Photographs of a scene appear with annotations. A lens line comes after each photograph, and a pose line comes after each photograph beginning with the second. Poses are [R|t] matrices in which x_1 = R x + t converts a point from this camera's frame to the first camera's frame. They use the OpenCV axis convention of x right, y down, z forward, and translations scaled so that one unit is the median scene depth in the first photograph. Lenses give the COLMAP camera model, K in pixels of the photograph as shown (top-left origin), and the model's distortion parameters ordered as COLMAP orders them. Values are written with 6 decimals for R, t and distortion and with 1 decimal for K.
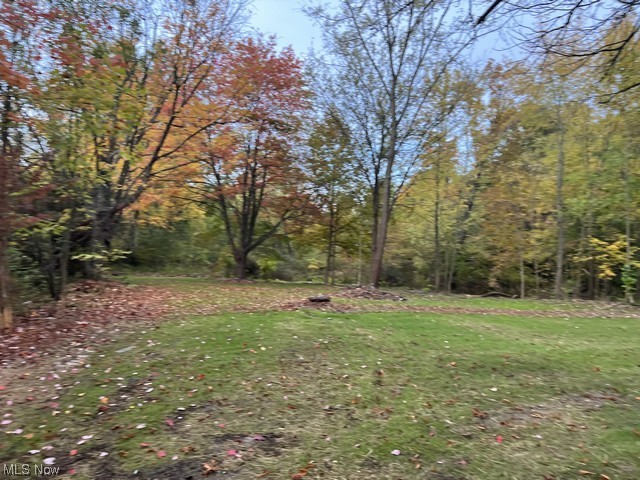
lens RADIAL K [[474.3, 0, 324.2], [0, 474.3, 244.5], [0, 0, 1]] dist [0.057562, -0.062979]
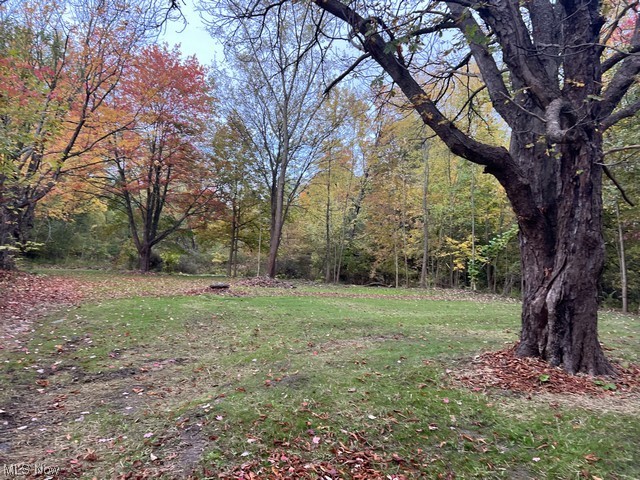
lens RADIAL K [[474.3, 0, 315.5], [0, 474.3, 235.1], [0, 0, 1]] dist [0.057562, -0.062979]
pose [[0.983785, 0.016206, 0.178617, 0.009104], [-0.014574, 0.999839, -0.010448, -0.001798], [-0.178758, 0.007675, 0.983863, -0.142506]]
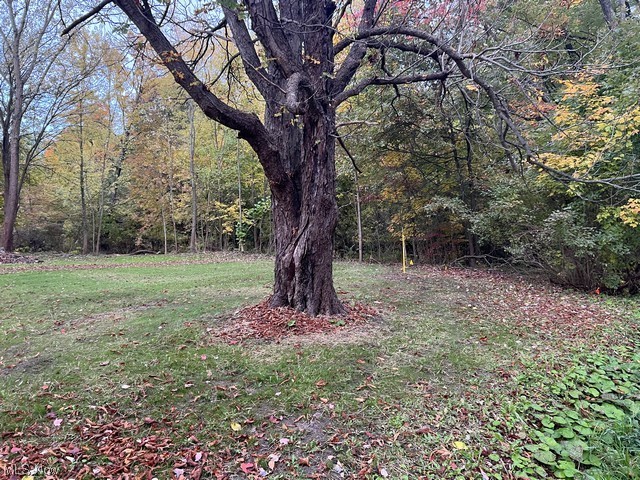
lens RADIAL K [[474.3, 0, 320.9], [0, 474.3, 239.0], [0, 0, 1]] dist [0.057562, -0.062979]
pose [[0.789881, -0.042912, 0.611758, 0.015775], [0.000850, 0.997624, 0.068882, -0.001174], [-0.613260, -0.053888, 0.788041, -0.147958]]
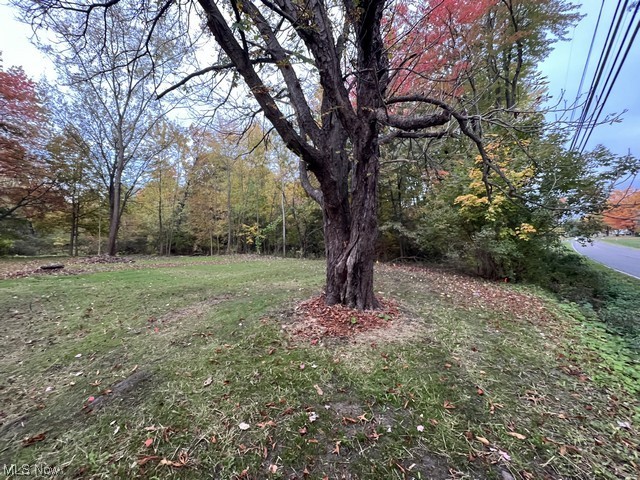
lens RADIAL K [[255.1, 0, 318.3], [0, 255.1, 238.4], [0, 0, 1]] dist [-0.008821, 0.001396]
pose [[0.722313, -0.024947, 0.691116, 0.028361], [-0.004390, 0.999164, 0.040654, 0.001480], [-0.691552, -0.032399, 0.721600, -0.026715]]
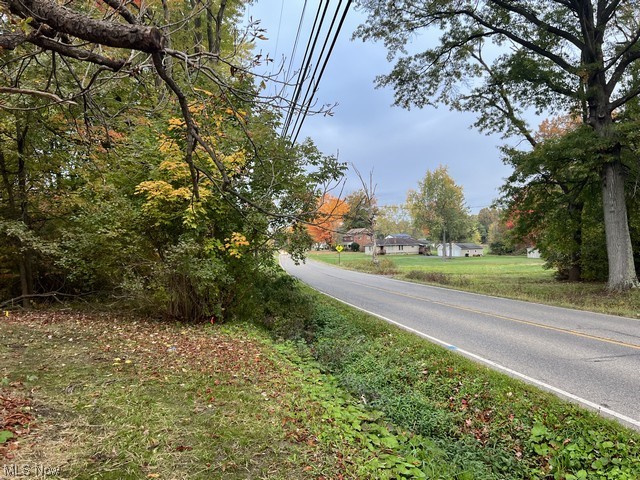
lens RADIAL K [[474.3, 0, 321.5], [0, 474.3, 237.1], [0, 0, 1]] dist [0.057562, -0.062979]
pose [[-0.071351, 0.009135, 0.997409, 0.028389], [-0.029815, 0.999492, -0.011287, 0.000568], [-0.997006, -0.030543, -0.071043, -0.018131]]
